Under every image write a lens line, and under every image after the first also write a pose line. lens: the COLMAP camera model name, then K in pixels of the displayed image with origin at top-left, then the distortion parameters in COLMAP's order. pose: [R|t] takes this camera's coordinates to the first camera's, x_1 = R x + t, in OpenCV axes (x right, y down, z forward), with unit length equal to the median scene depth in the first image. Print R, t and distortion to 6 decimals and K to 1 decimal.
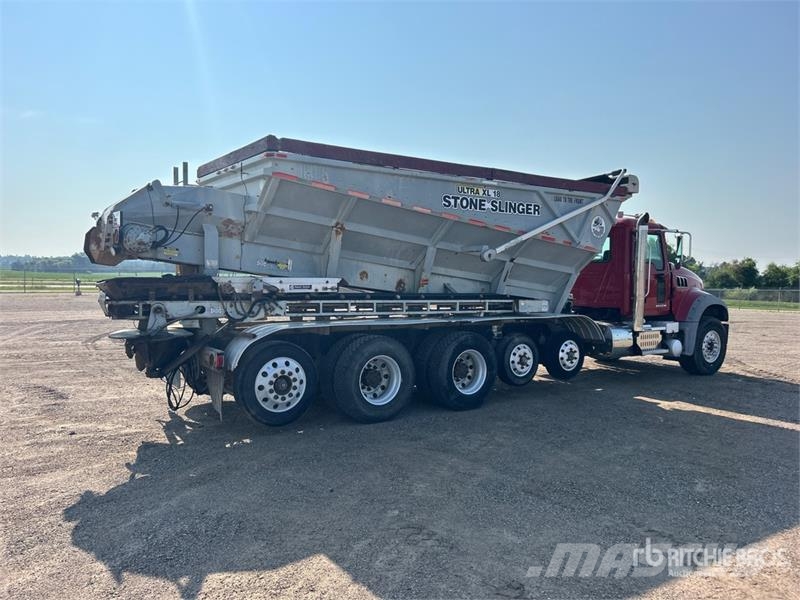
lens RADIAL K [[600.4, 0, 398.1], [0, 600.4, 302.9], [0, 0, 1]] dist [0.063996, -0.081207]
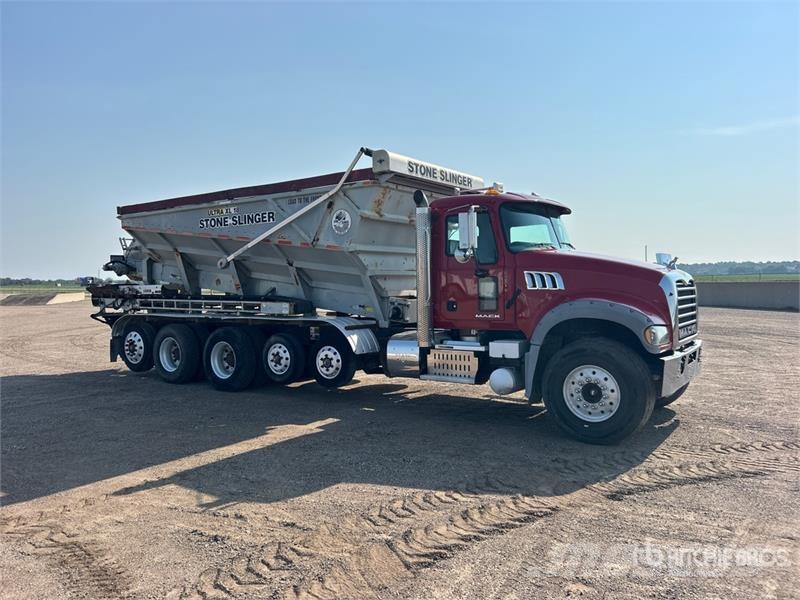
lens RADIAL K [[600.4, 0, 398.1], [0, 600.4, 302.9], [0, 0, 1]] dist [0.063996, -0.081207]
pose [[0.364659, 0.014104, -0.931034, 1.312971], [-0.023033, 0.999716, 0.006123, -0.015341], [0.930856, 0.019212, 0.364880, 0.835617]]
